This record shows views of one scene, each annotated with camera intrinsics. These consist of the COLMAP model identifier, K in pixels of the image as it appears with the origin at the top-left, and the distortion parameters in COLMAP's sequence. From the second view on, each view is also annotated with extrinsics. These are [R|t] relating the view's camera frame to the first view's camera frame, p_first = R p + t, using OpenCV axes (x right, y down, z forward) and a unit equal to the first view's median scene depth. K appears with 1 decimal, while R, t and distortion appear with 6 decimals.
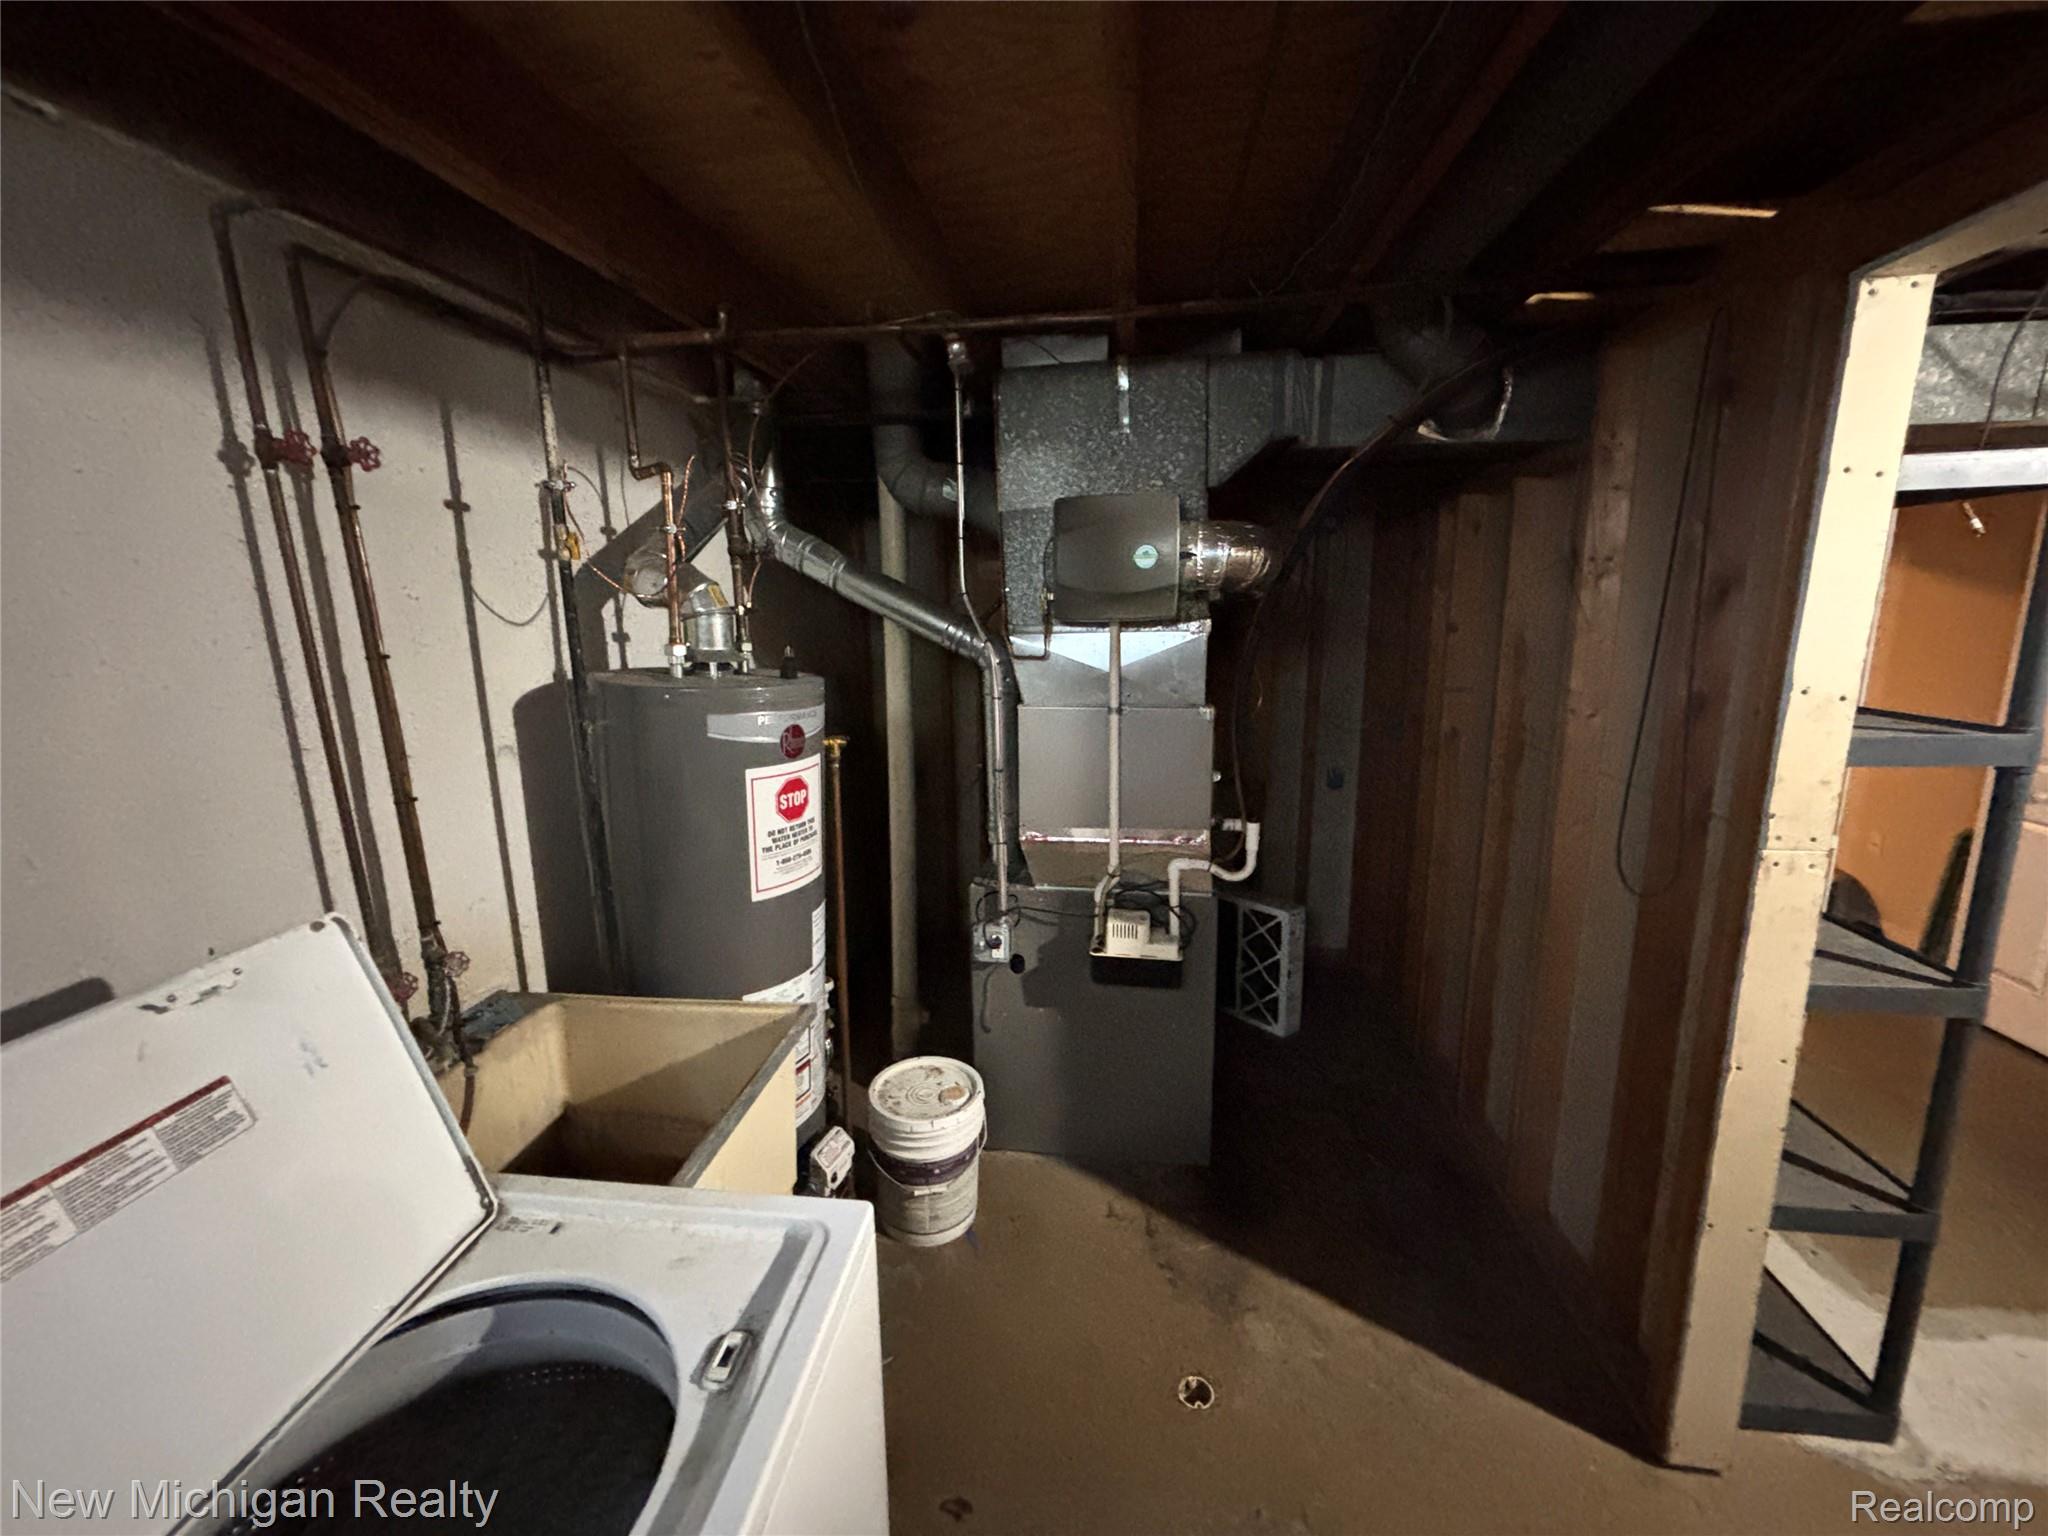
lens RADIAL K [[833.3, 0, 1021.8], [0, 833.3, 760.9], [0, 0, 1]] dist [0.003796, 0.000331]
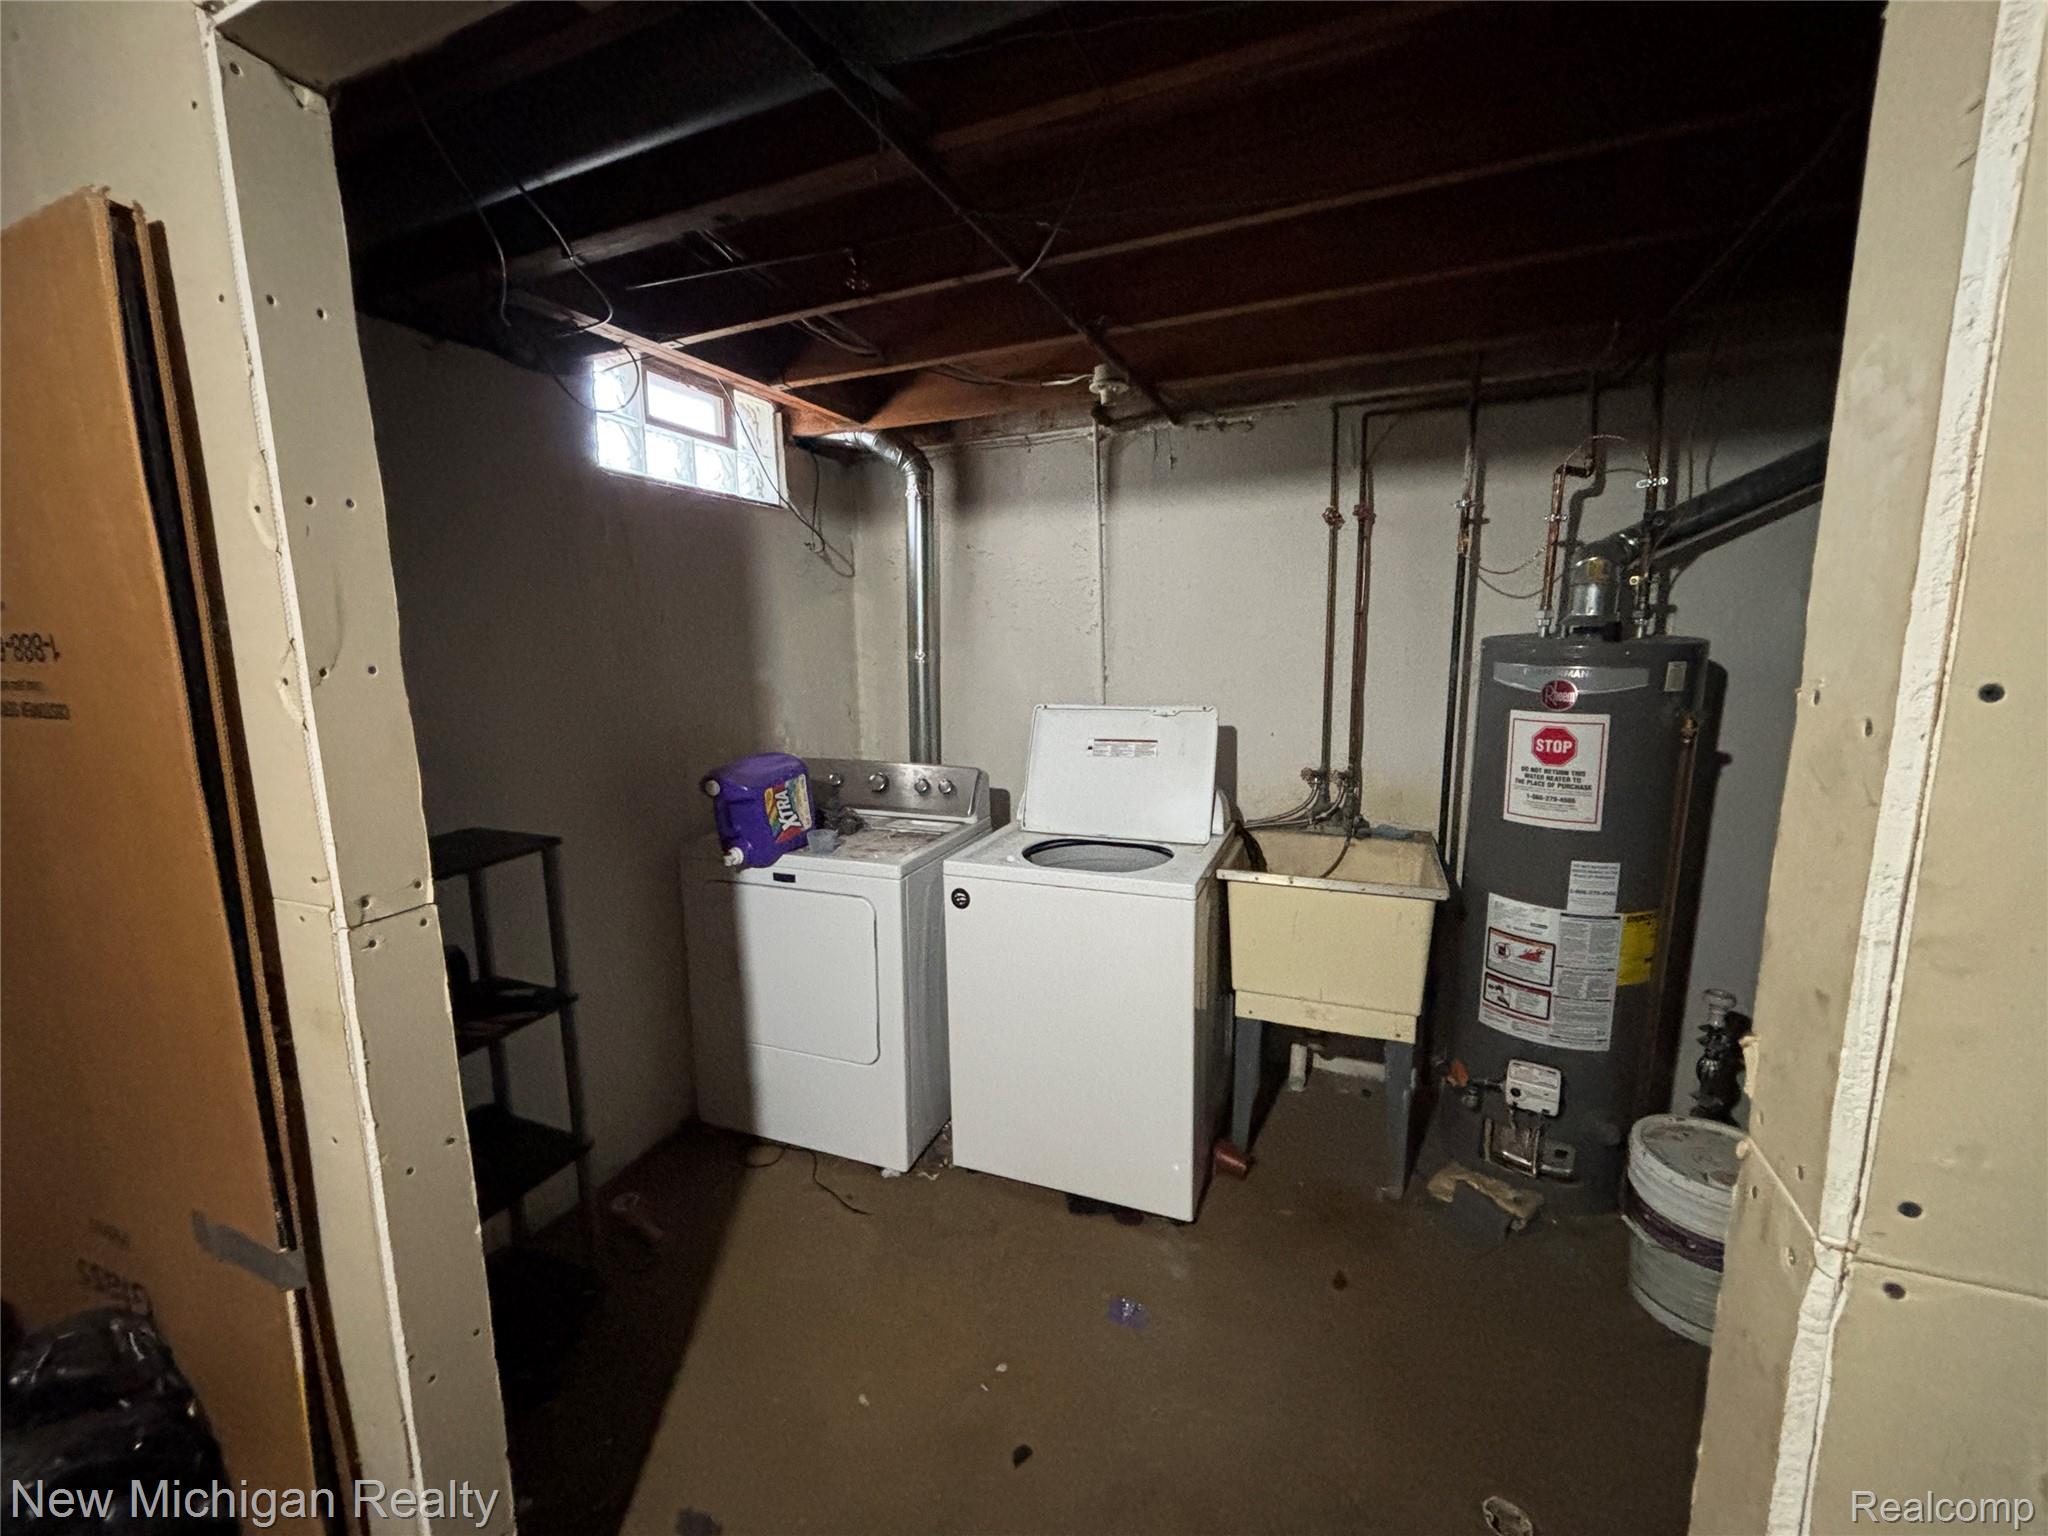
lens RADIAL K [[833.3, 0, 1026.6], [0, 833.3, 769.5], [0, 0, 1]] dist [0.003796, 0.000331]
pose [[-0.260841, 0.169931, -0.950308, 0.835253], [-0.163750, 0.962333, 0.217027, -0.044075], [0.951393, 0.212222, -0.223190, 0.485300]]
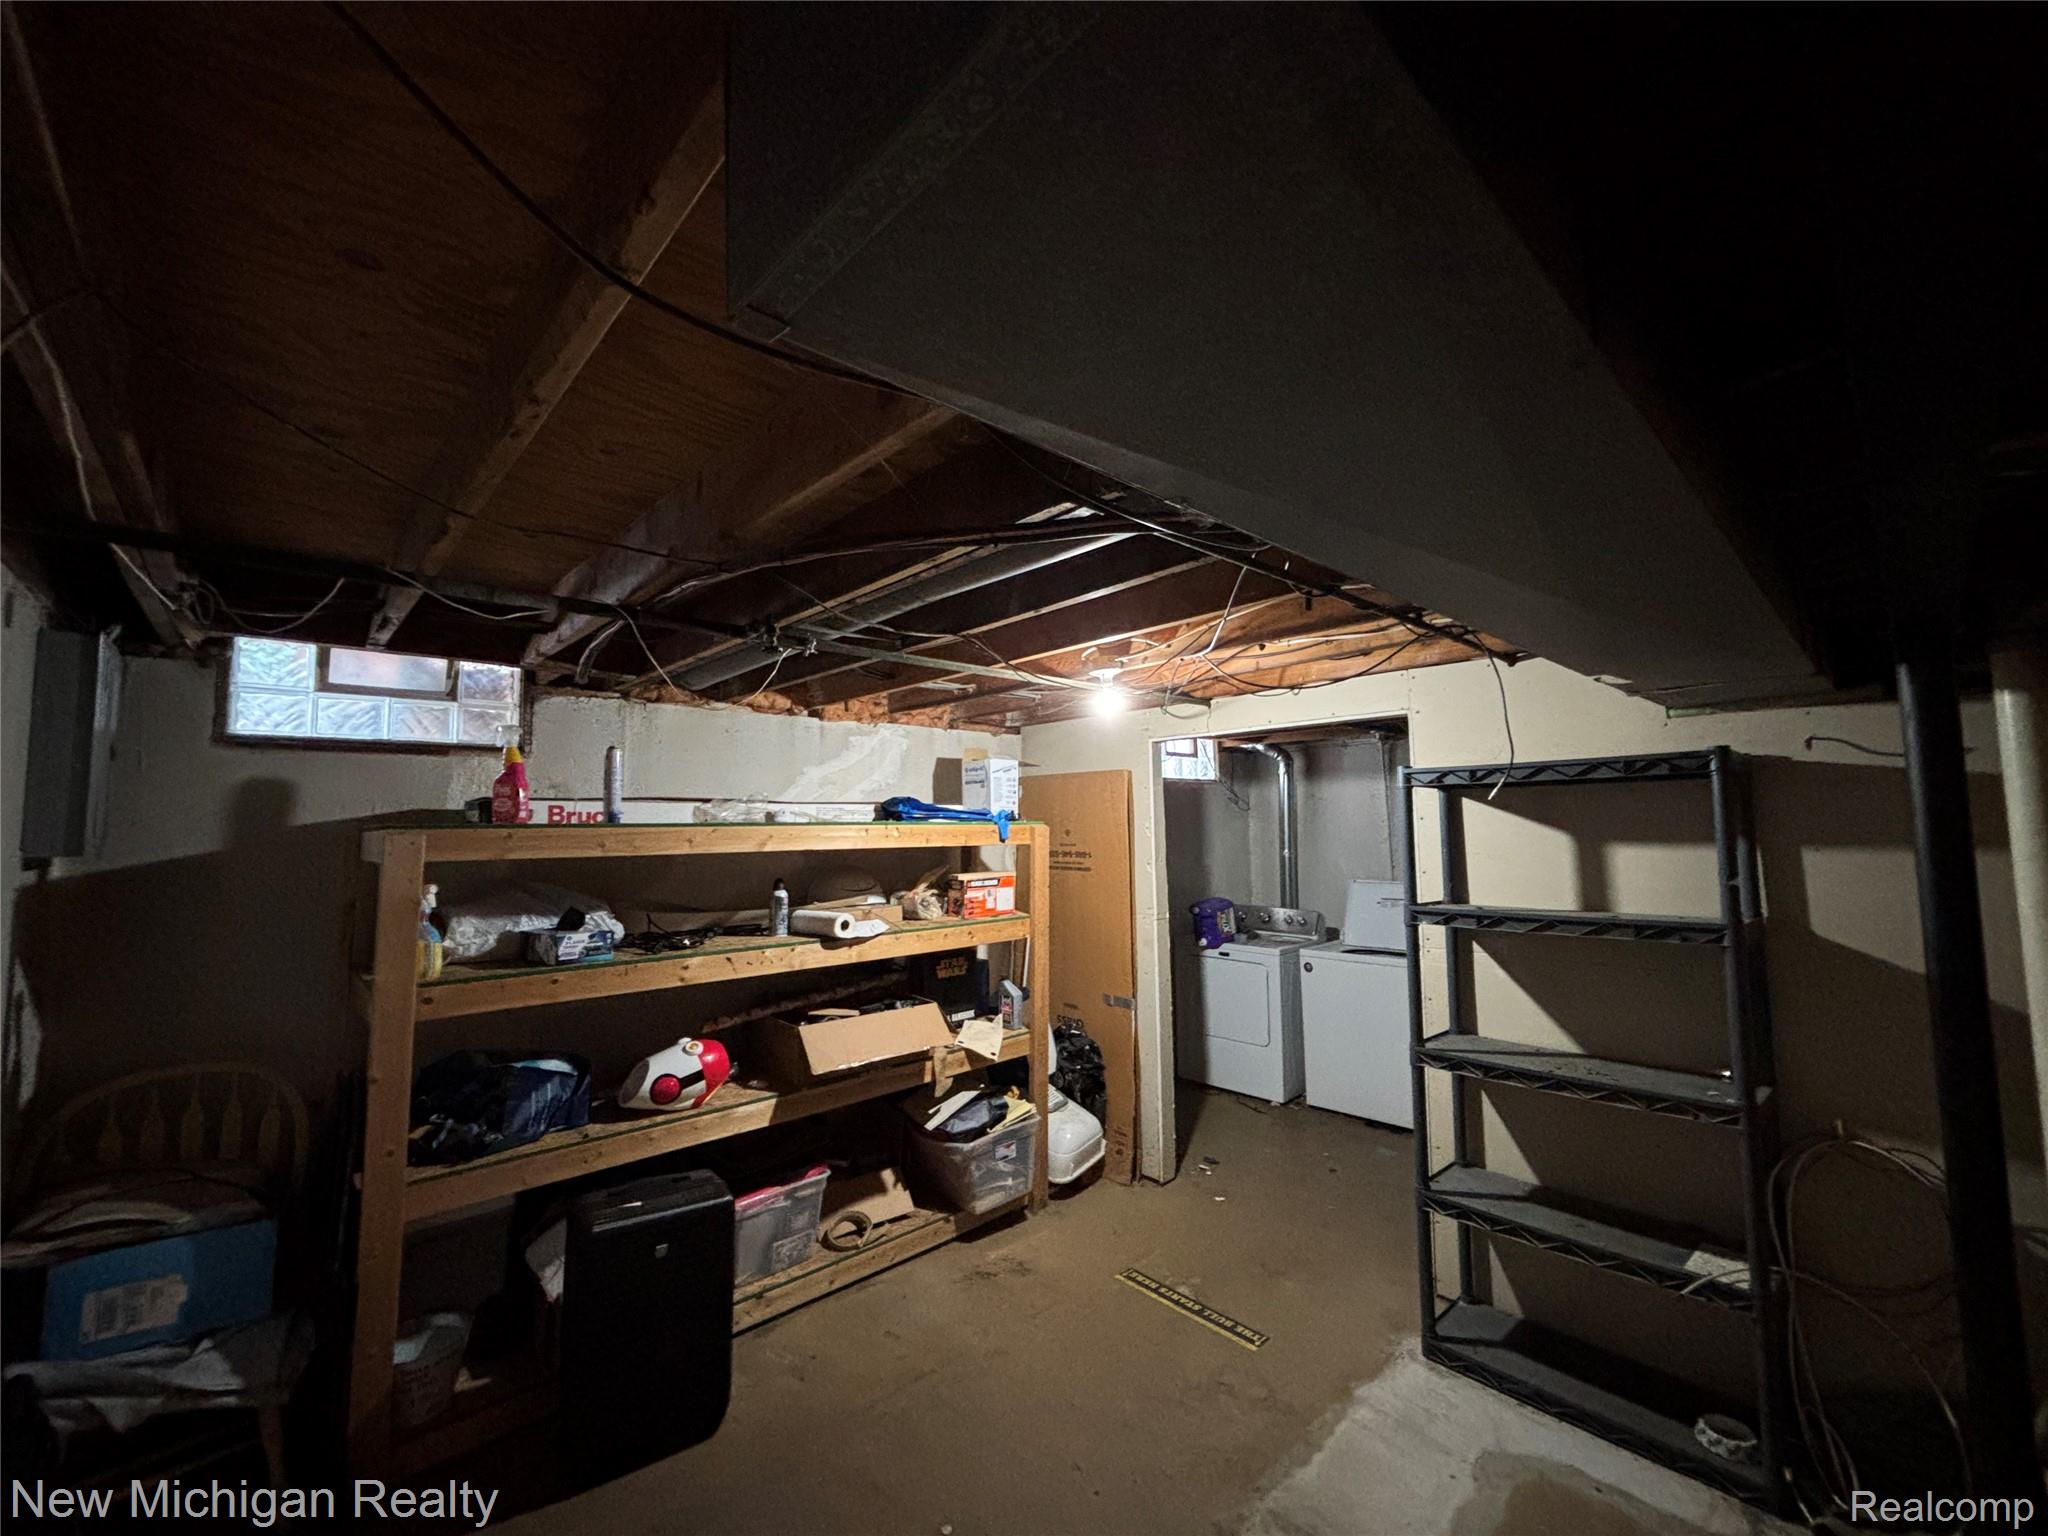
lens RADIAL K [[833.3, 0, 1007.3], [0, 833.3, 755.3], [0, 0, 1]] dist [0.003796, 0.000331]
pose [[-0.645325, -0.039736, -0.762874, 2.196113], [-0.121265, 0.991312, 0.050945, -0.239673], [0.754222, 0.125386, -0.644537, 0.988039]]
